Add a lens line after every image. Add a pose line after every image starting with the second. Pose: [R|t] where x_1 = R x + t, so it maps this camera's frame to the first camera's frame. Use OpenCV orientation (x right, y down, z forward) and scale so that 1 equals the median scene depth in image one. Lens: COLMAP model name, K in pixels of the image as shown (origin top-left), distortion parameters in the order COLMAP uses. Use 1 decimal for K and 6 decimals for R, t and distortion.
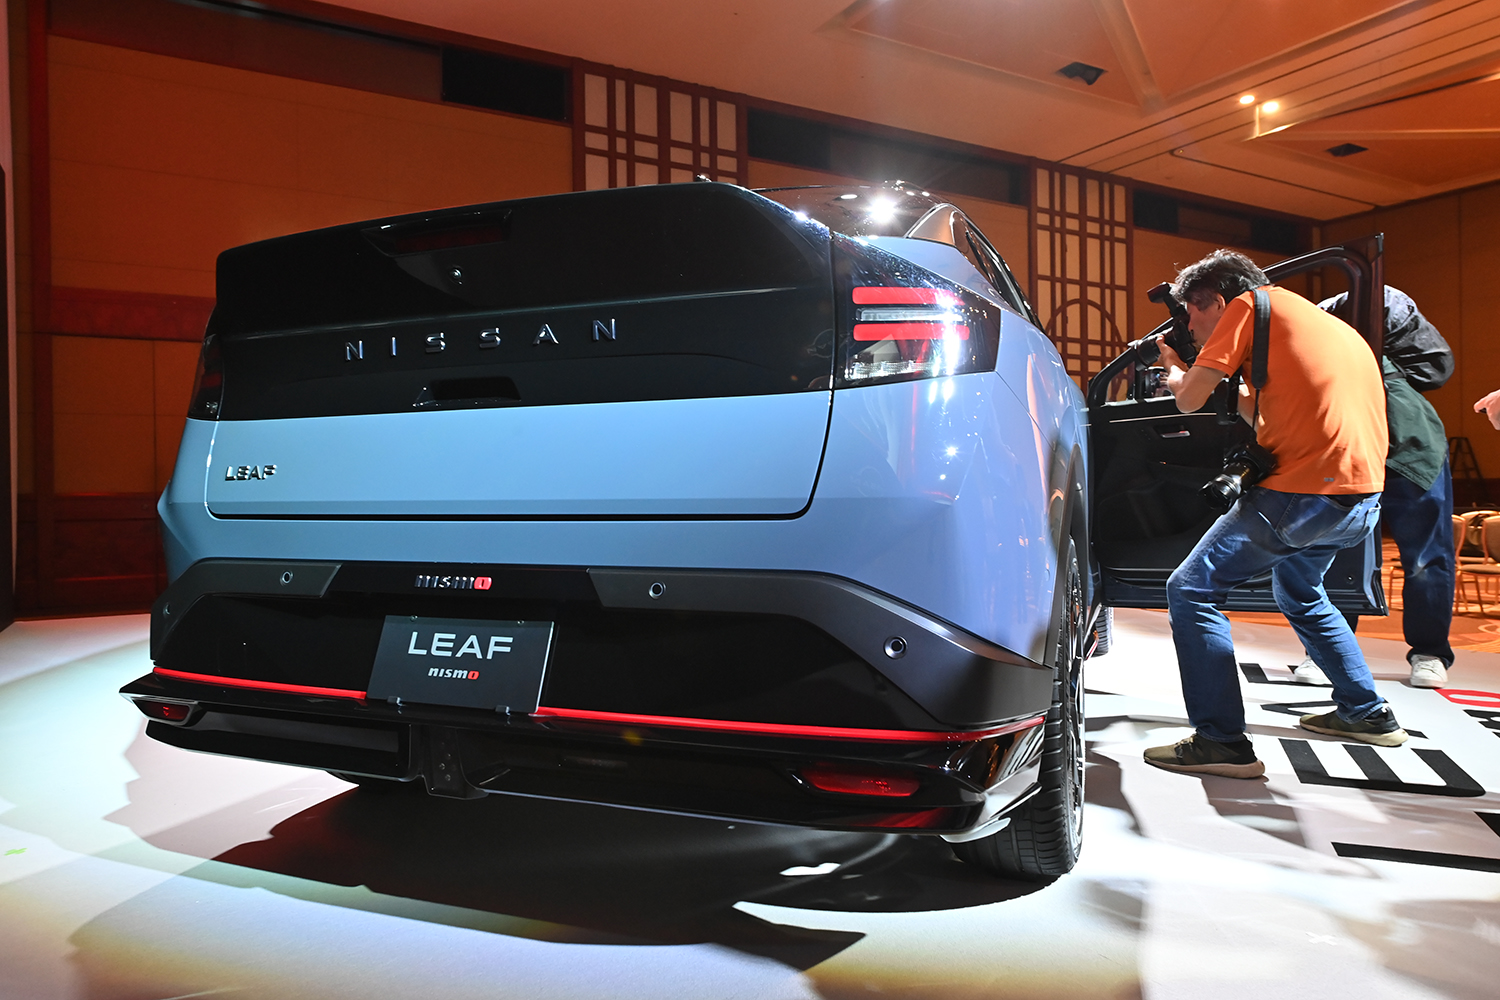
lens RADIAL K [[985.4, 0, 759.4], [0, 985.4, 492.1], [0, 0, 1]] dist [0.036211, -0.000187]
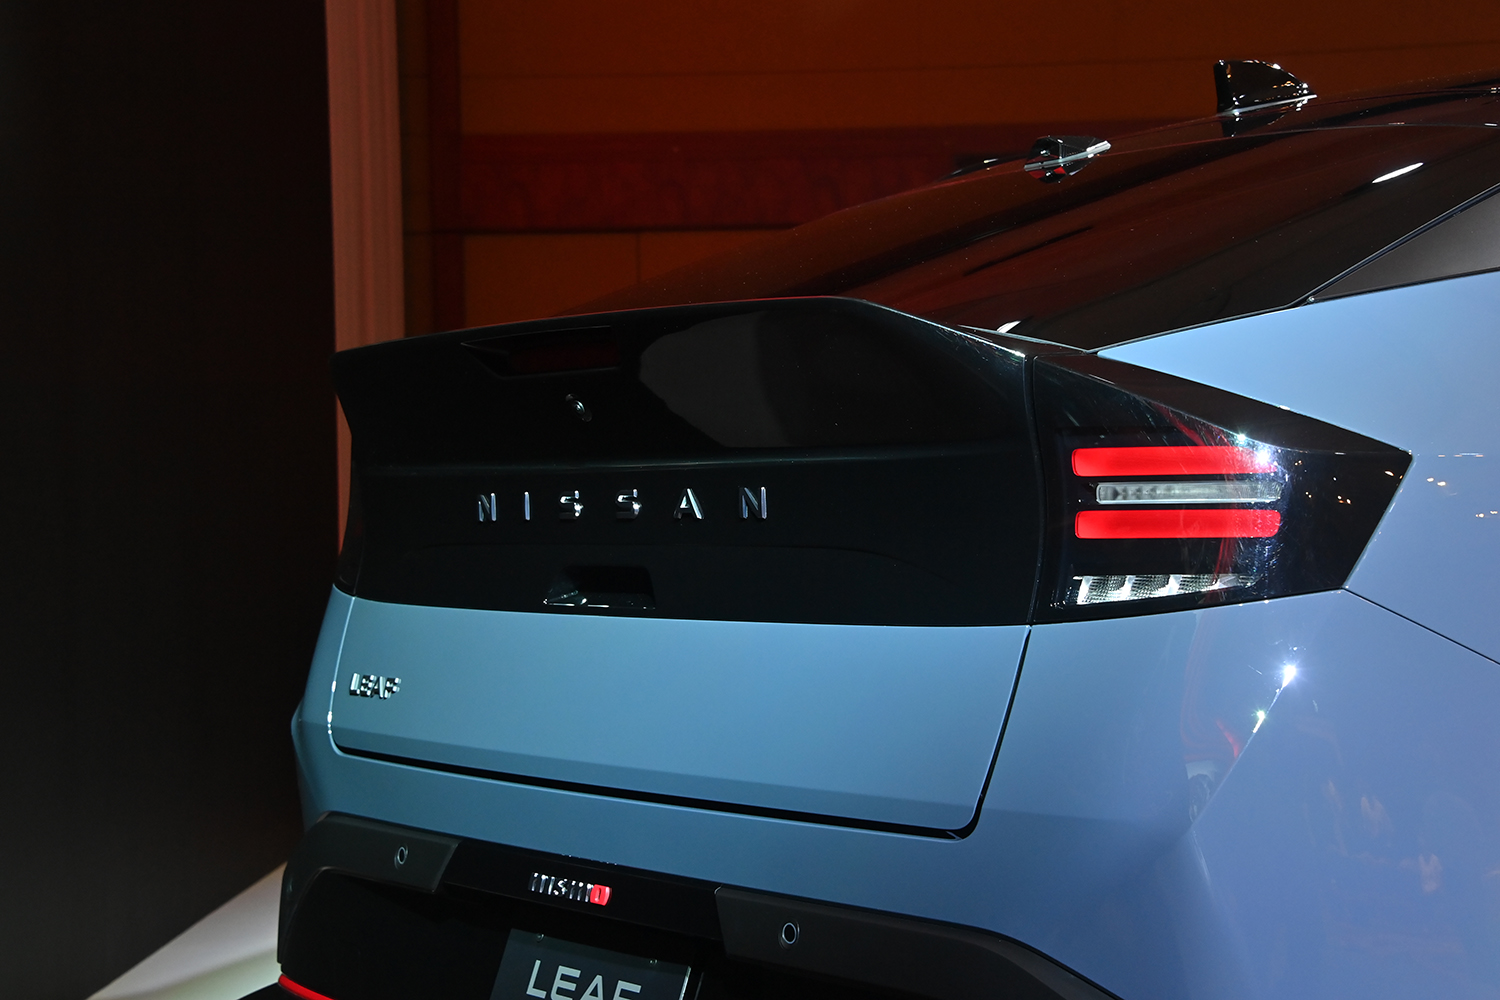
lens RADIAL K [[2781.5, 0, 742.5], [0, 2781.5, 501.8], [0, 0, 1]] dist [0.213155, 0.000000]
pose [[0.852132, 0.007093, -0.523278, 0.722359], [-0.010495, 0.999939, -0.003537, -0.152199], [0.523221, 0.008506, 0.852154, -0.477497]]
